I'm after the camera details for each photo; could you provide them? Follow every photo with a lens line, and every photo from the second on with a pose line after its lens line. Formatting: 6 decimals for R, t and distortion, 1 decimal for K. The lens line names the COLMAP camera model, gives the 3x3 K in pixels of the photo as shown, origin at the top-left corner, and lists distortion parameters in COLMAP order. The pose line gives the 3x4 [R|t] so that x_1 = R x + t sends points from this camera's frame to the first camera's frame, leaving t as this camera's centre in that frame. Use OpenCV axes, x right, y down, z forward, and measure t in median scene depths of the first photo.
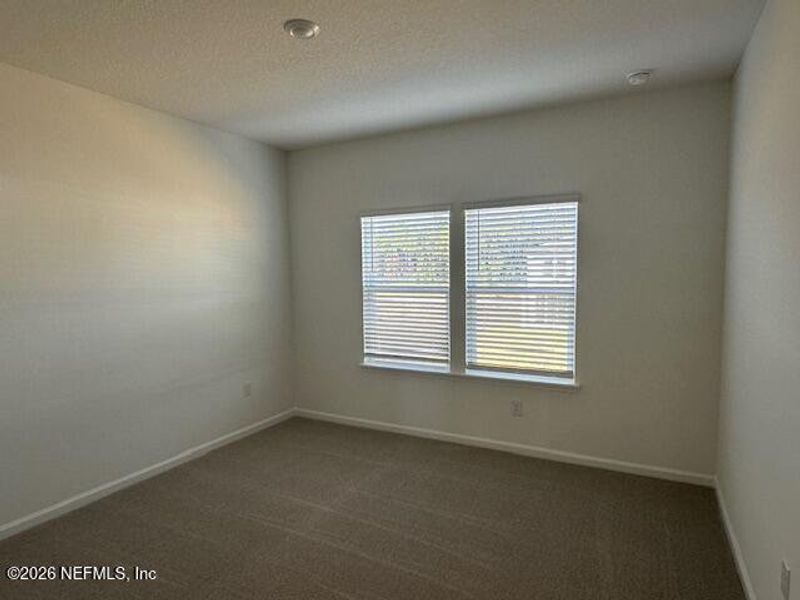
lens RADIAL K [[469.1, 0, 413.3], [0, 469.1, 301.6], [0, 0, 1]] dist [-0.002397, 0.000054]
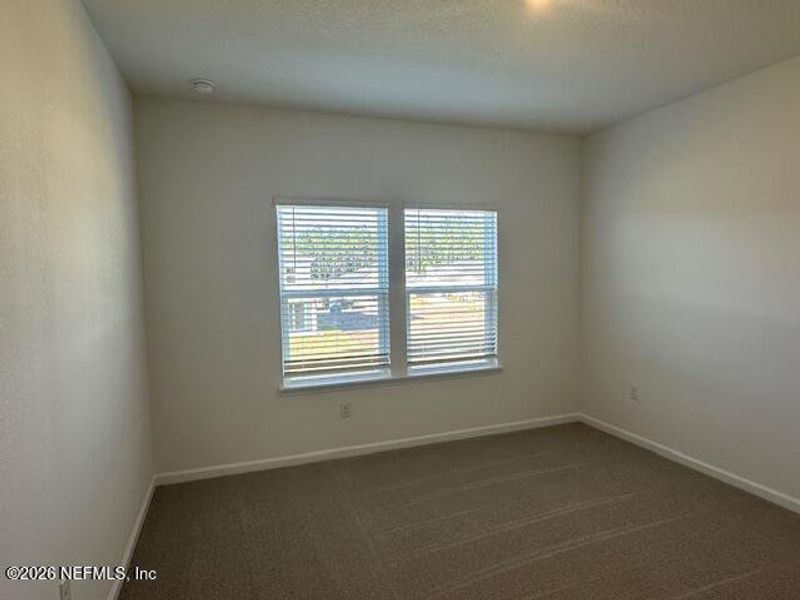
lens RADIAL K [[469.1, 0, 413.3], [0, 469.1, 301.6], [0, 0, 1]] dist [-0.002397, 0.000054]
pose [[0.681470, -0.051401, 0.730039, -0.582131], [0.059476, 0.998121, 0.014757, -0.014040], [-0.729425, 0.033364, 0.683246, 0.305829]]
